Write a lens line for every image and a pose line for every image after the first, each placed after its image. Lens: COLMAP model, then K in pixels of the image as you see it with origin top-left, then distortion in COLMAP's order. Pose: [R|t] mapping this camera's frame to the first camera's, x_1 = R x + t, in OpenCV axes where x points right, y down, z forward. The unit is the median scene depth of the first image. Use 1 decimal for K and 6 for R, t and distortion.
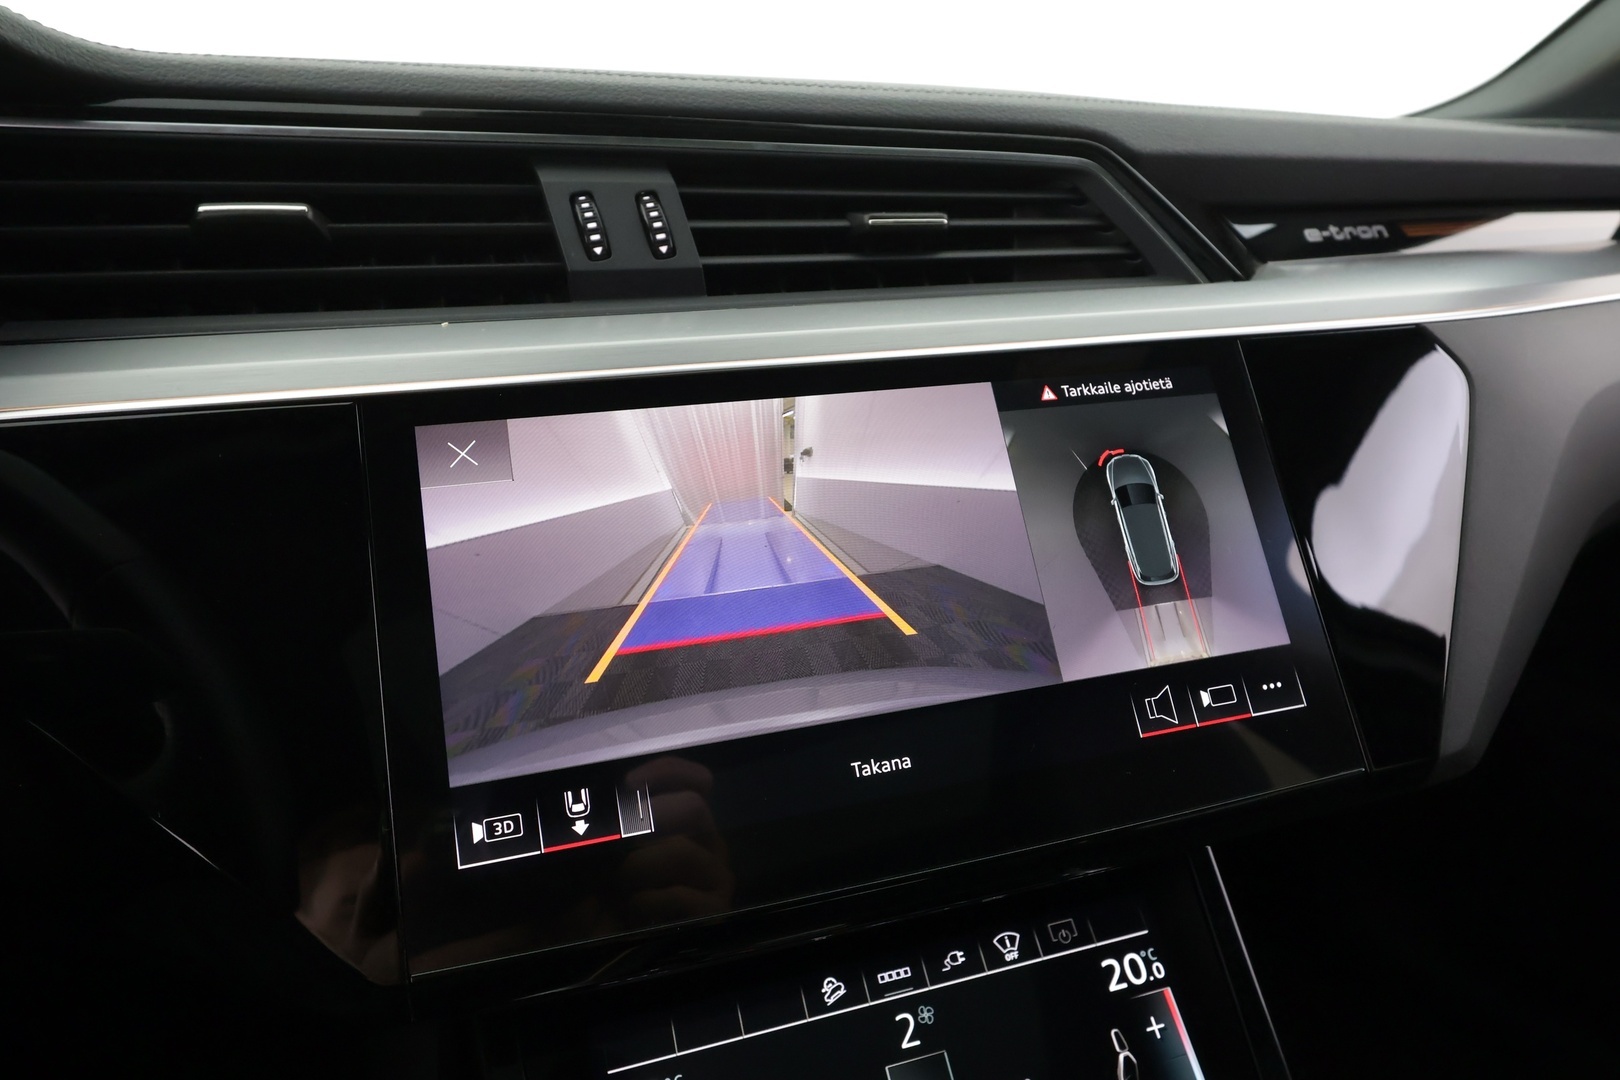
lens RADIAL K [[1002.5, 0, 810.0], [0, 1002.5, 540.0], [0, 0, 1]] dist [-0.002979, 0.000223]
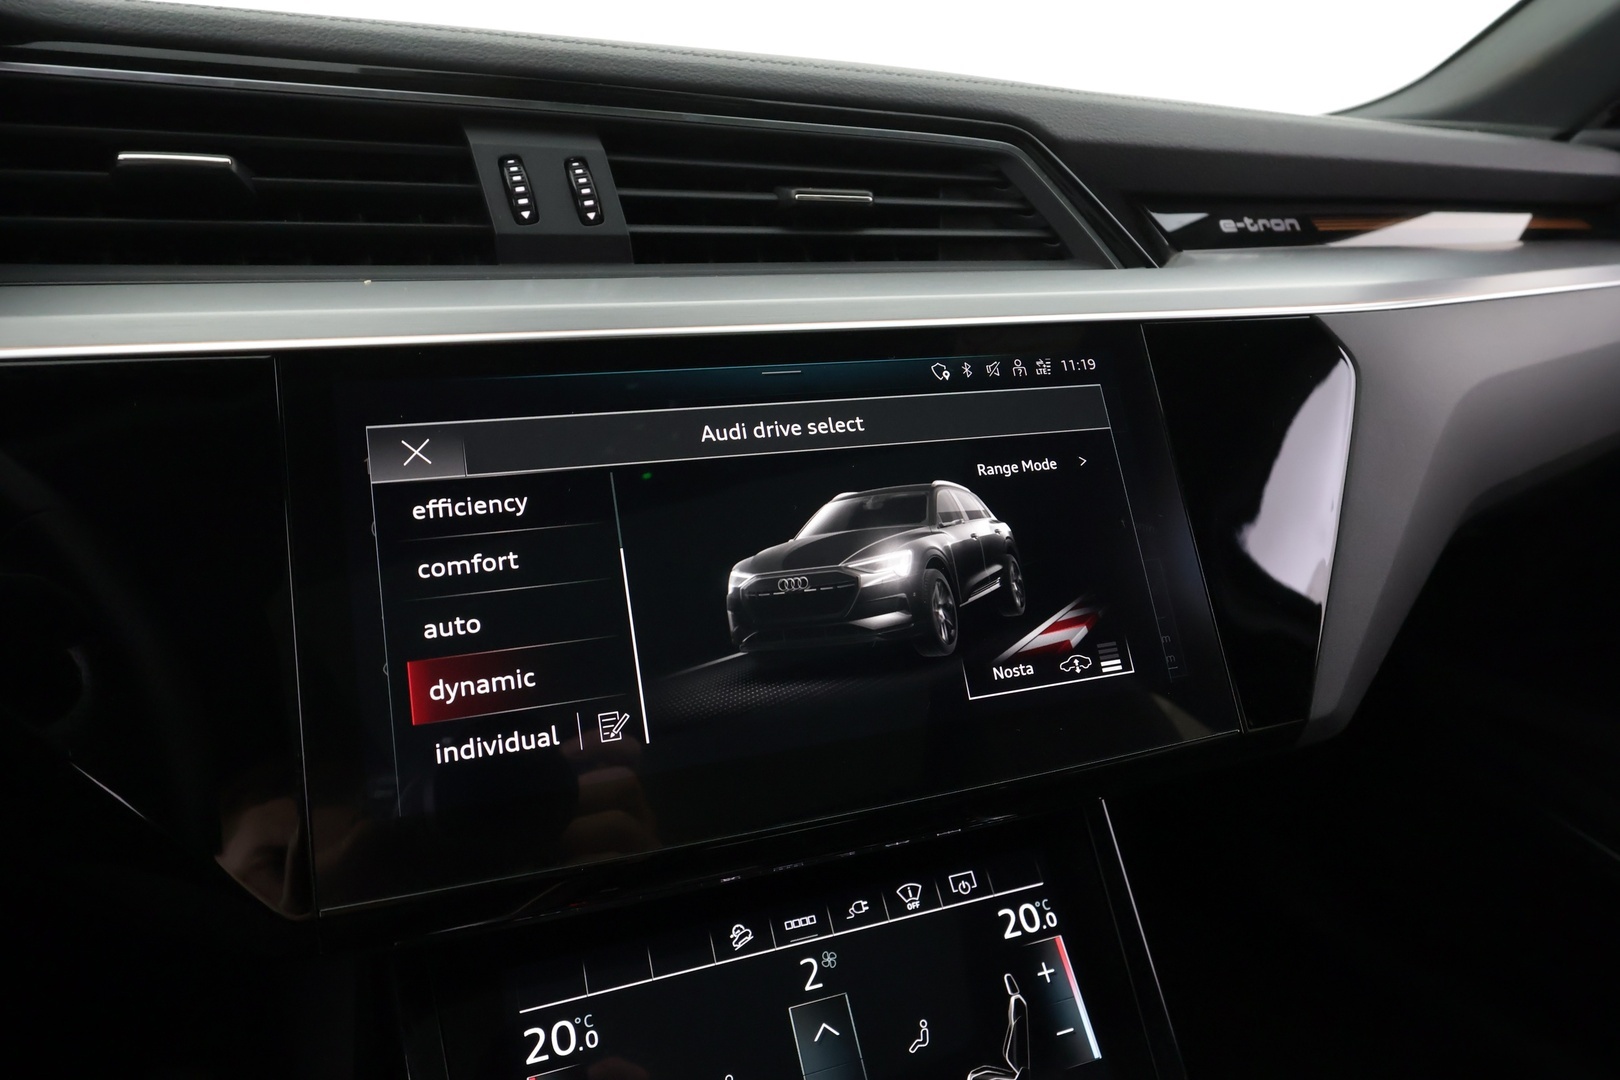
lens RADIAL K [[1000.5, 0, 810.0], [0, 1000.5, 540.0], [0, 0, 1]] dist [-0.001735, -0.000617]
pose [[0.998489, 0.022743, 0.050017, 0.031548], [-0.024040, 0.999386, 0.025487, 0.007582], [-0.049406, -0.026651, 0.998423, -0.033008]]
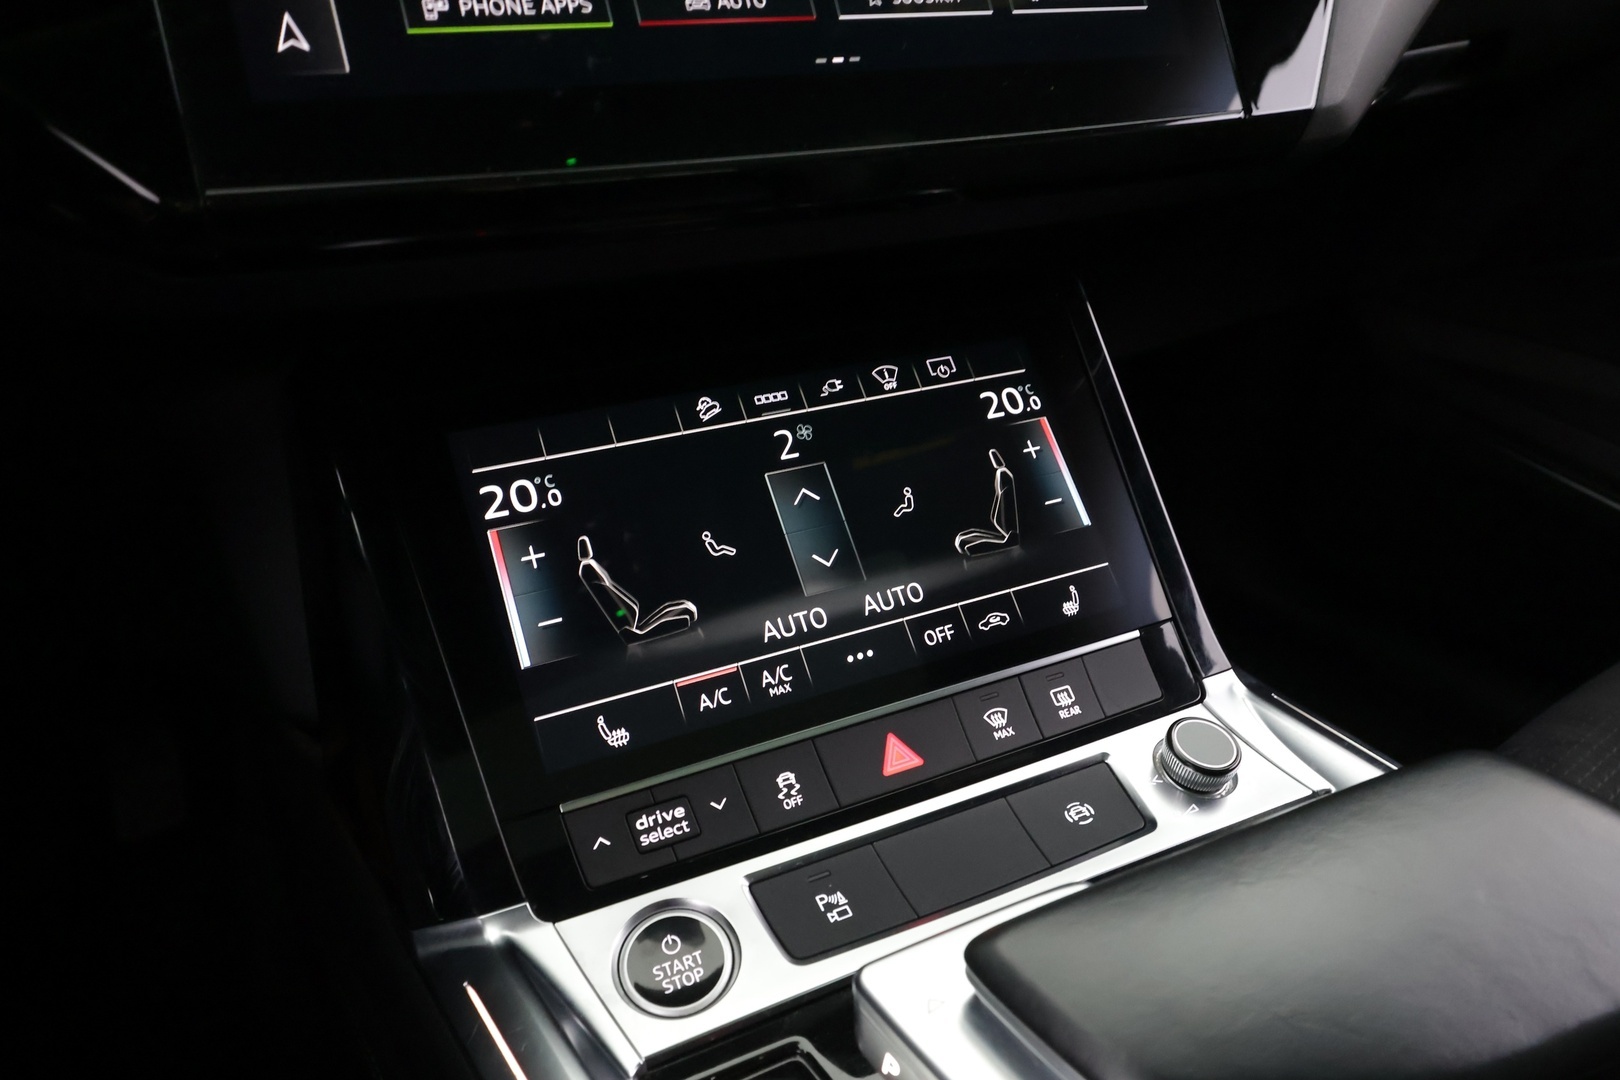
lens RADIAL K [[1002.5, 0, 810.0], [0, 1002.5, 540.0], [0, 0, 1]] dist [-0.002979, 0.000223]
pose [[0.993590, -0.049922, 0.101428, 0.015285], [0.030136, 0.981710, 0.187980, 0.374545], [-0.108957, -0.183718, 0.976922, 0.018606]]
